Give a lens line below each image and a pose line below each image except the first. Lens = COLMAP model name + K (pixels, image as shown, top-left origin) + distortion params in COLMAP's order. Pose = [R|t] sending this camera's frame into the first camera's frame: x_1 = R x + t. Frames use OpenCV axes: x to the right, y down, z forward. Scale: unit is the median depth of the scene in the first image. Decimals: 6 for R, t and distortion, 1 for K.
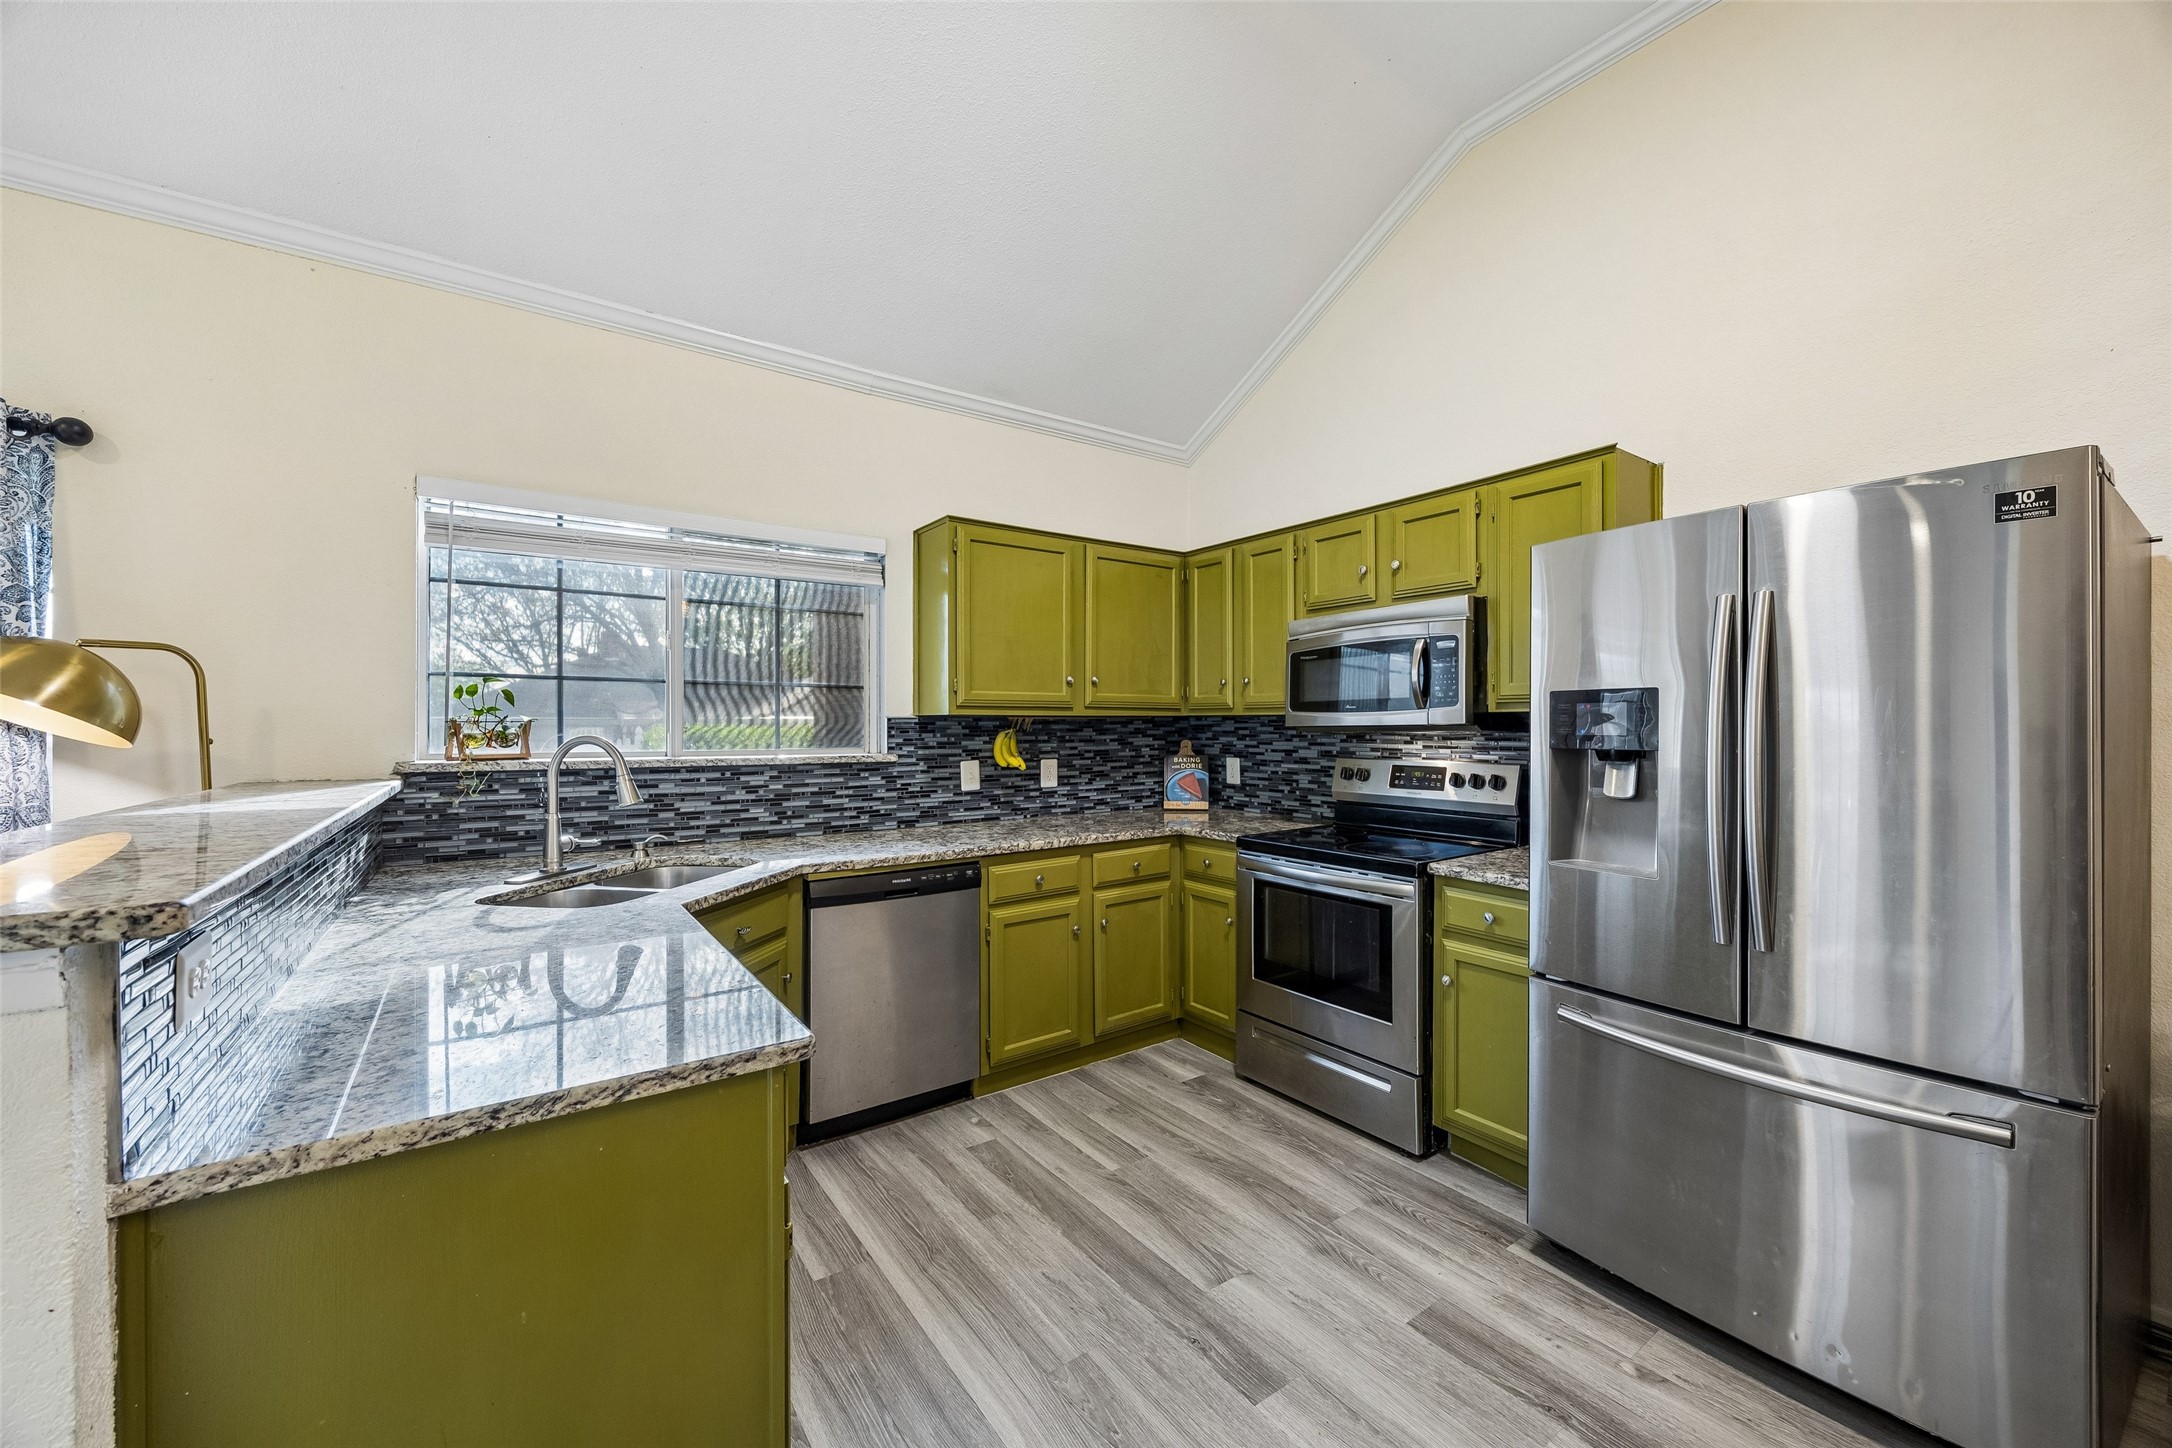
lens RADIAL K [[832.5, 0, 1085.4], [0, 832.5, 723.3], [0, 0, 1]] dist [-0.003157, 0.000485]
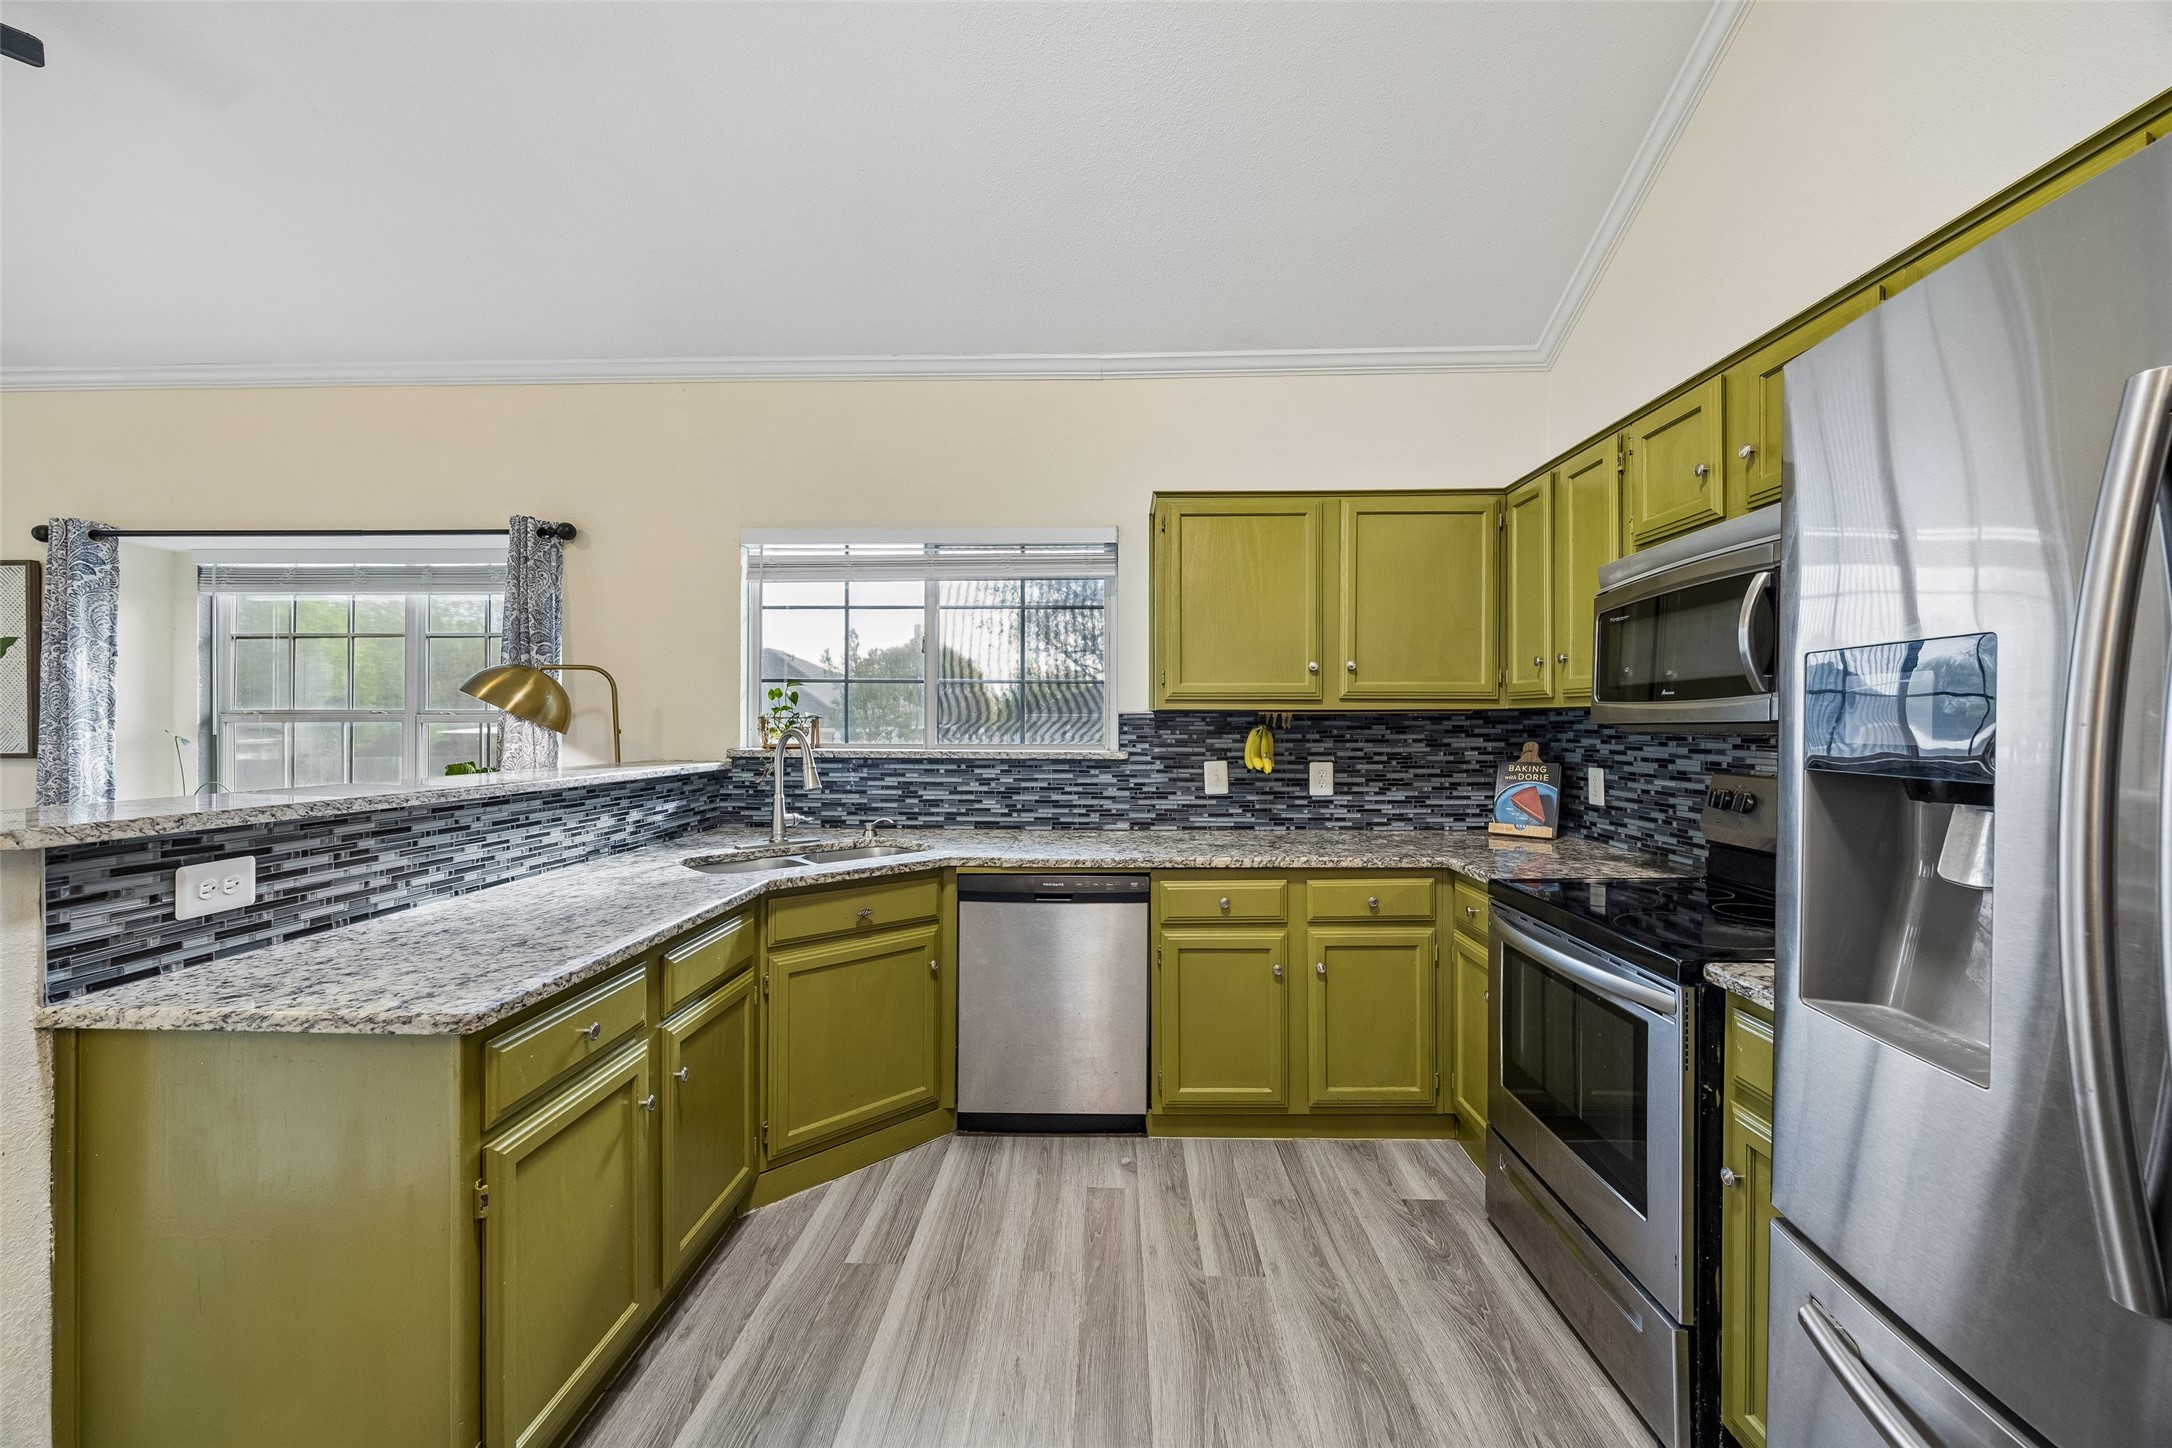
lens RADIAL K [[832.5, 0, 1087.2], [0, 832.5, 722.1], [0, 0, 1]] dist [-0.003157, 0.000485]
pose [[0.797307, 0.001034, -0.603573, 0.332661], [-0.000521, 0.999999, 0.001024, 0.002524], [0.603573, -0.000502, 0.797307, 0.229243]]
